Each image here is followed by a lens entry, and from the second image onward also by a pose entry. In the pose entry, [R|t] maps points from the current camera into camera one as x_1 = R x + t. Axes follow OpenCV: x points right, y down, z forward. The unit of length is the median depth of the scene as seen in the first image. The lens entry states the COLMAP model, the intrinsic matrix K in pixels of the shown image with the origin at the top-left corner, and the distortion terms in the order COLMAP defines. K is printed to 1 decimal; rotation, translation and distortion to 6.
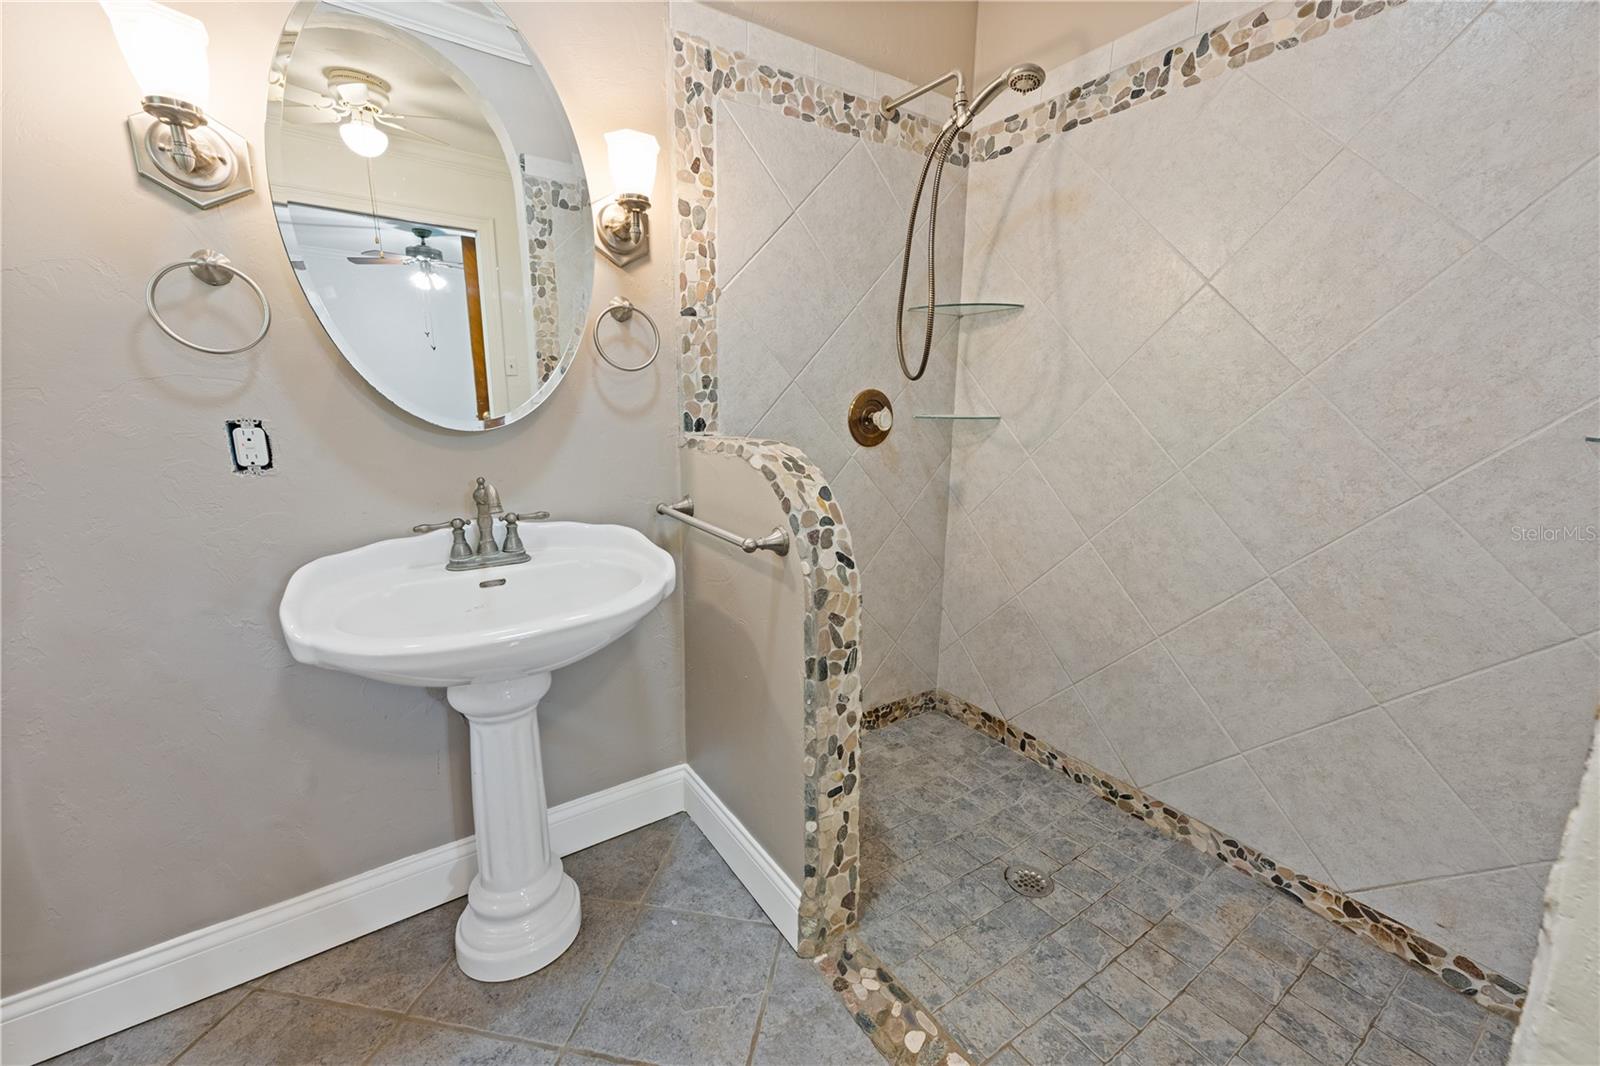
lens RADIAL K [[647.3, 0, 817.1], [0, 647.3, 534.0], [0, 0, 1]] dist [0.015392, -0.000077]
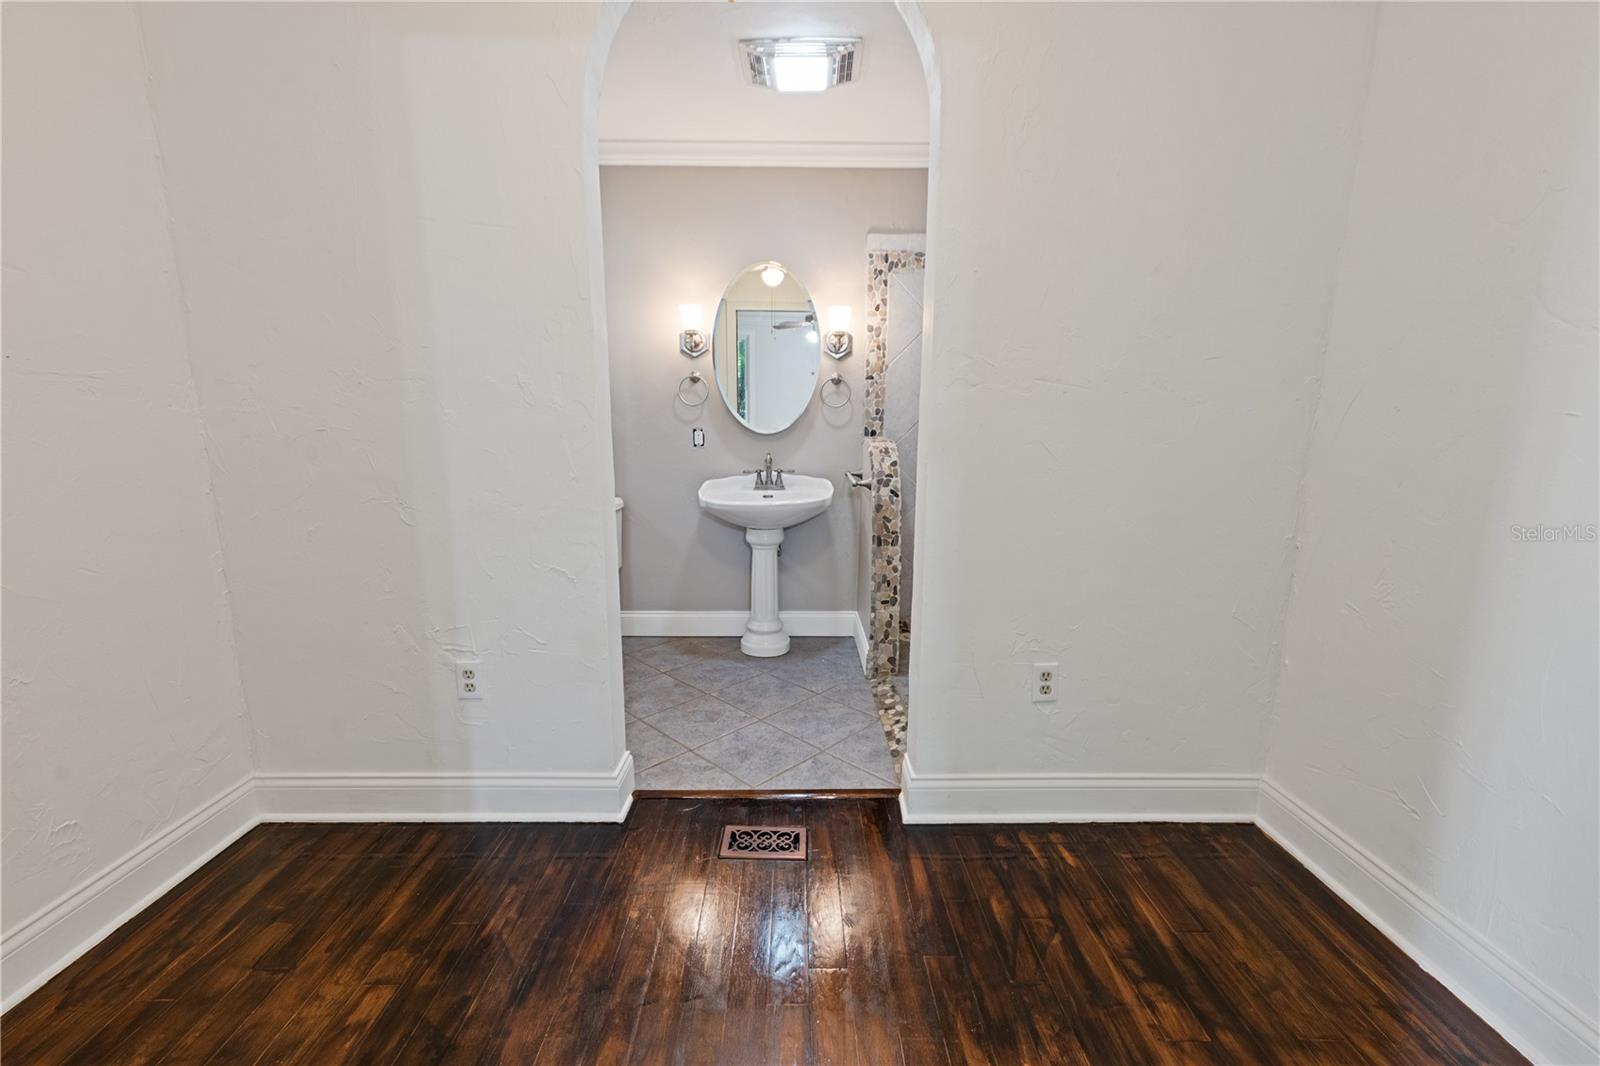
lens RADIAL K [[647.3, 0, 817.1], [0, 647.3, 534.0], [0, 0, 1]] dist [0.015392, -0.000077]
pose [[0.848246, 0.093483, -0.521287, 0.923989], [-0.107412, 0.994208, 0.003509, 0.186670], [0.518596, 0.053016, 0.853374, -0.952710]]
